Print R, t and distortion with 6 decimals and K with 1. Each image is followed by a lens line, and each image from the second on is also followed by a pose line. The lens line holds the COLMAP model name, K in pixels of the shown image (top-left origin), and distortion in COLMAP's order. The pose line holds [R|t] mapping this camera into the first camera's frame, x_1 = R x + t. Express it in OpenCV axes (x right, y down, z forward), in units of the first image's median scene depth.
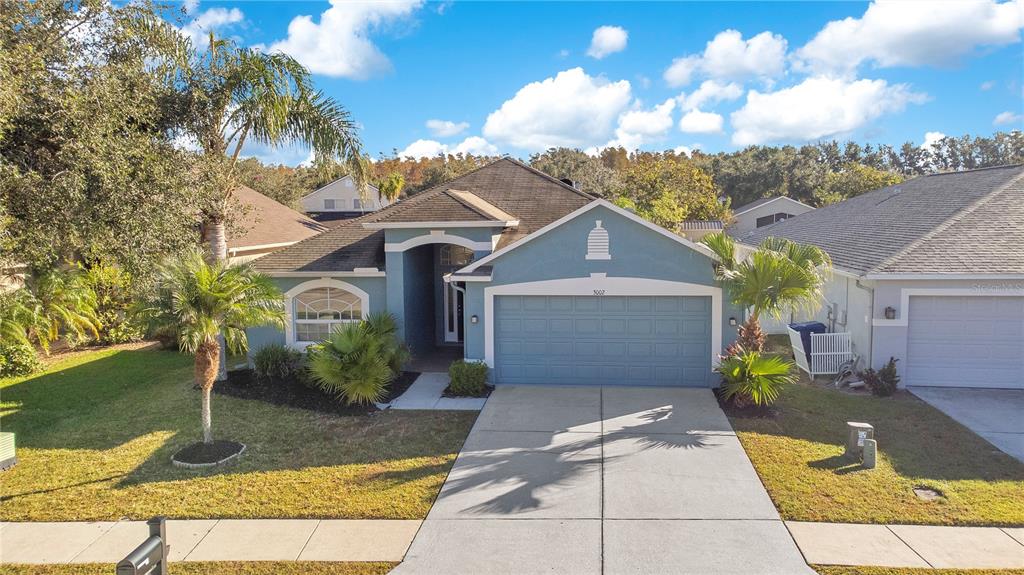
lens RADIAL K [[746.4, 0, 512.0], [0, 746.4, 287.5], [0, 0, 1]] dist [0.018055, 0.000758]
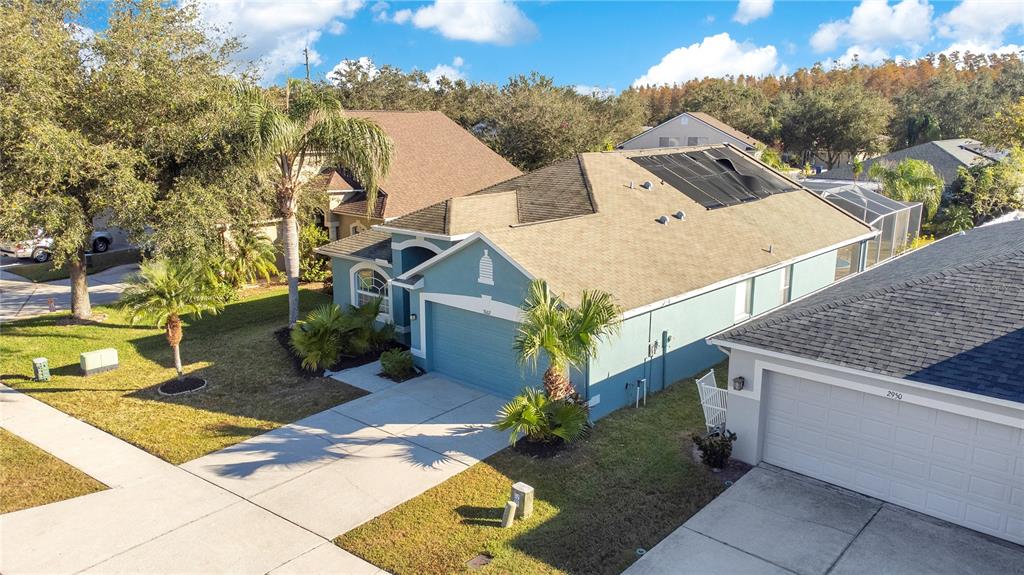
lens RADIAL K [[748.2, 0, 512.0], [0, 748.2, 287.5], [0, 0, 1]] dist [0.057203, 0.002407]
pose [[0.817068, 0.138357, -0.559694, 0.981695], [-0.069290, 0.987307, 0.142911, -0.246691], [0.572362, -0.077987, 0.816284, 0.122398]]
